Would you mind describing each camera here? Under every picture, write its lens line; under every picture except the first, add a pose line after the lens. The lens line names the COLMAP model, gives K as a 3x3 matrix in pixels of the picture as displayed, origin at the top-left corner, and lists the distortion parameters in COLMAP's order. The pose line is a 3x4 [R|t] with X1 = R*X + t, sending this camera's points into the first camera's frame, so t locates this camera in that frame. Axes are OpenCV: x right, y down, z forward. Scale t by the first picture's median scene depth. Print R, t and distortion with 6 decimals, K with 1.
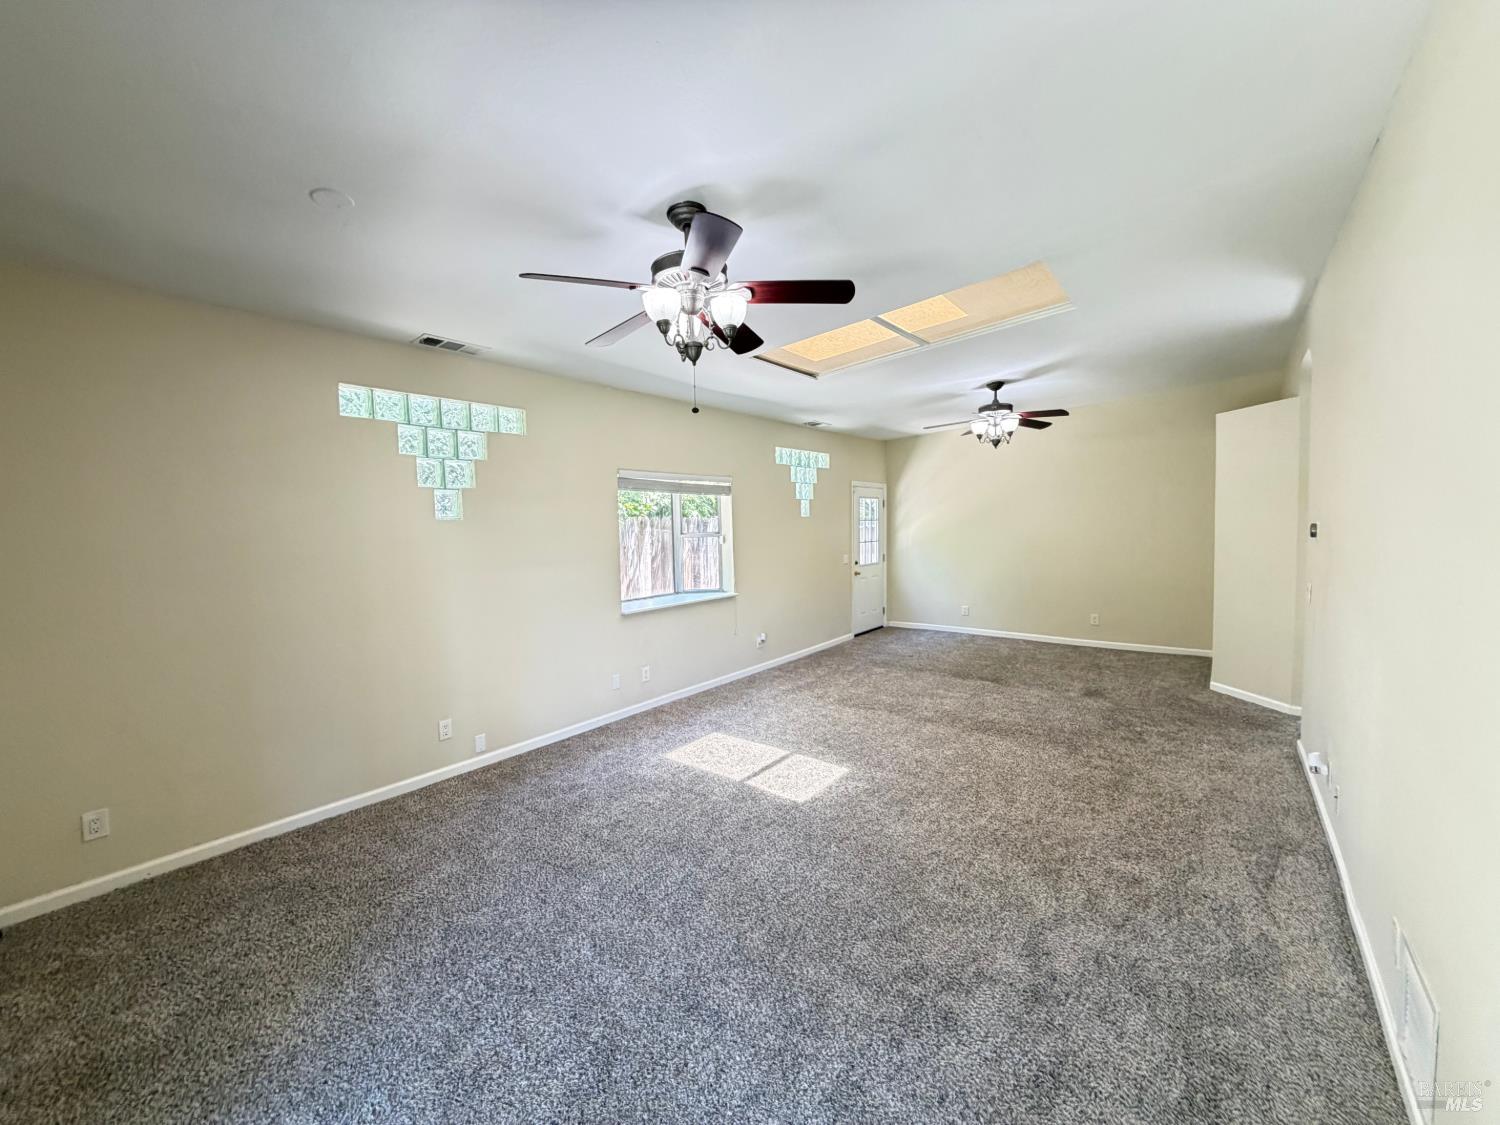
lens RADIAL K [[563.8, 0, 726.0], [0, 563.8, 567.8], [0, 0, 1]] dist [-0.000347, 0.000043]
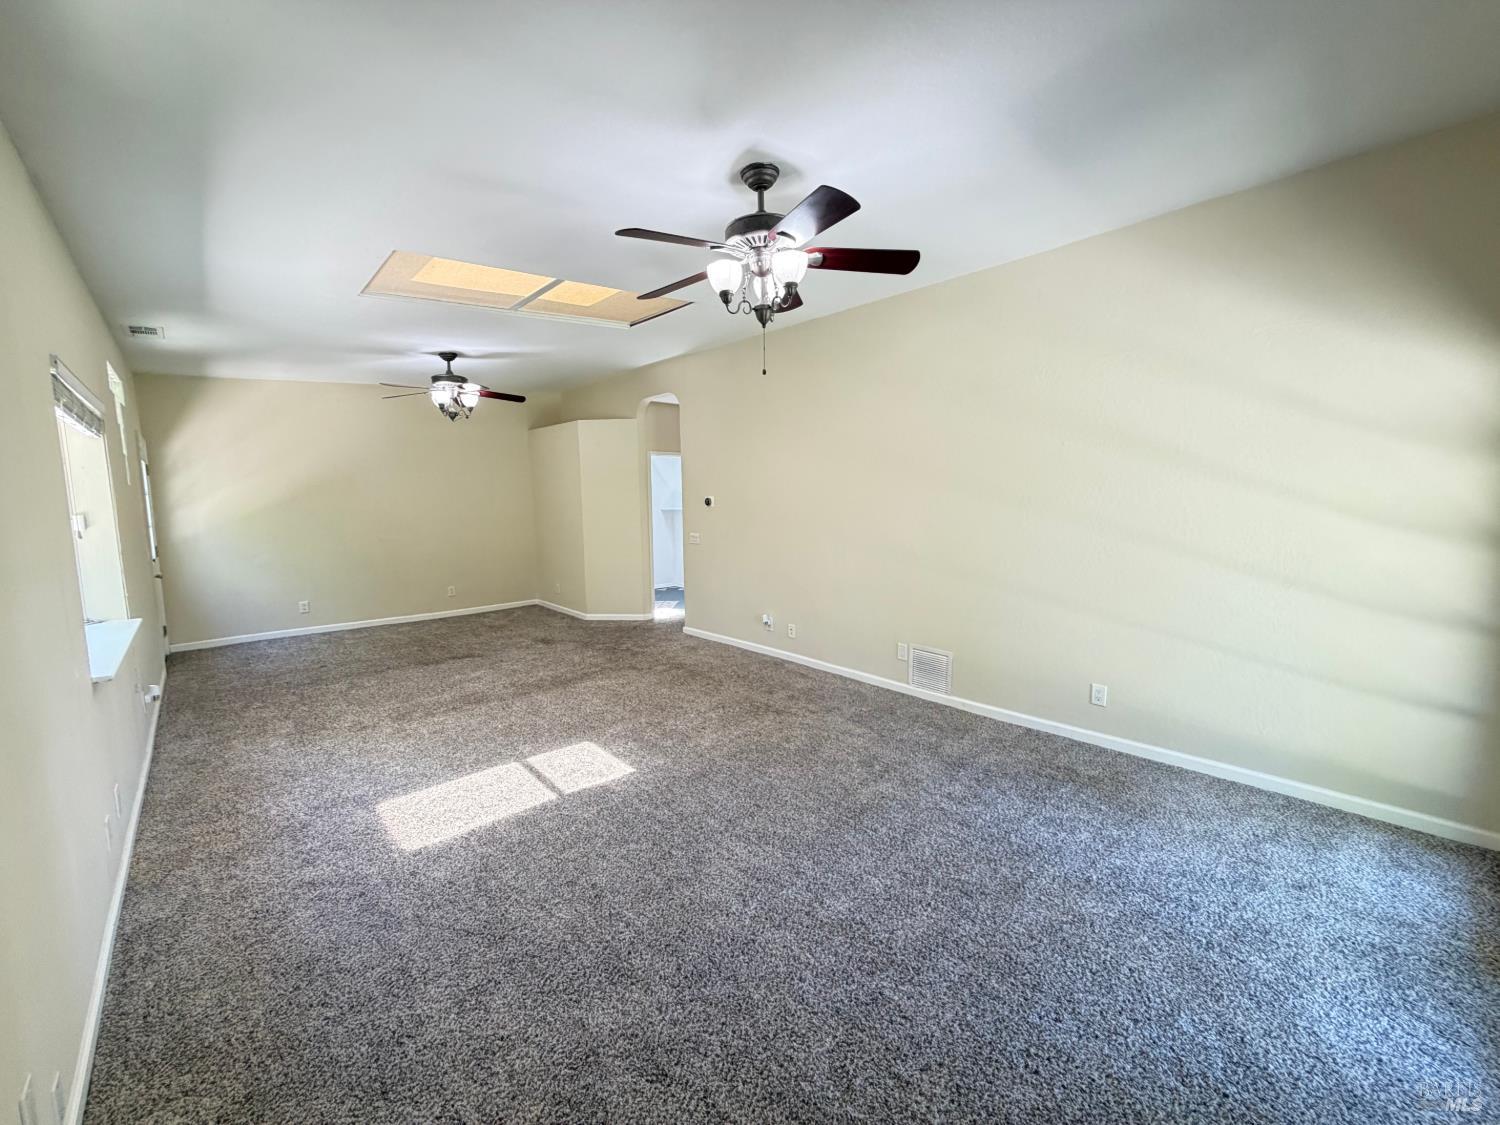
lens RADIAL K [[599.1, 0, 745.4], [0, 599.1, 560.3], [0, 0, 1]] dist [-0.000787, 0.000120]
pose [[0.185296, -0.097055, 0.977878, -0.555208], [0.074831, 0.993615, 0.084437, -0.024433], [-0.979829, 0.057530, 0.191376, 0.375212]]
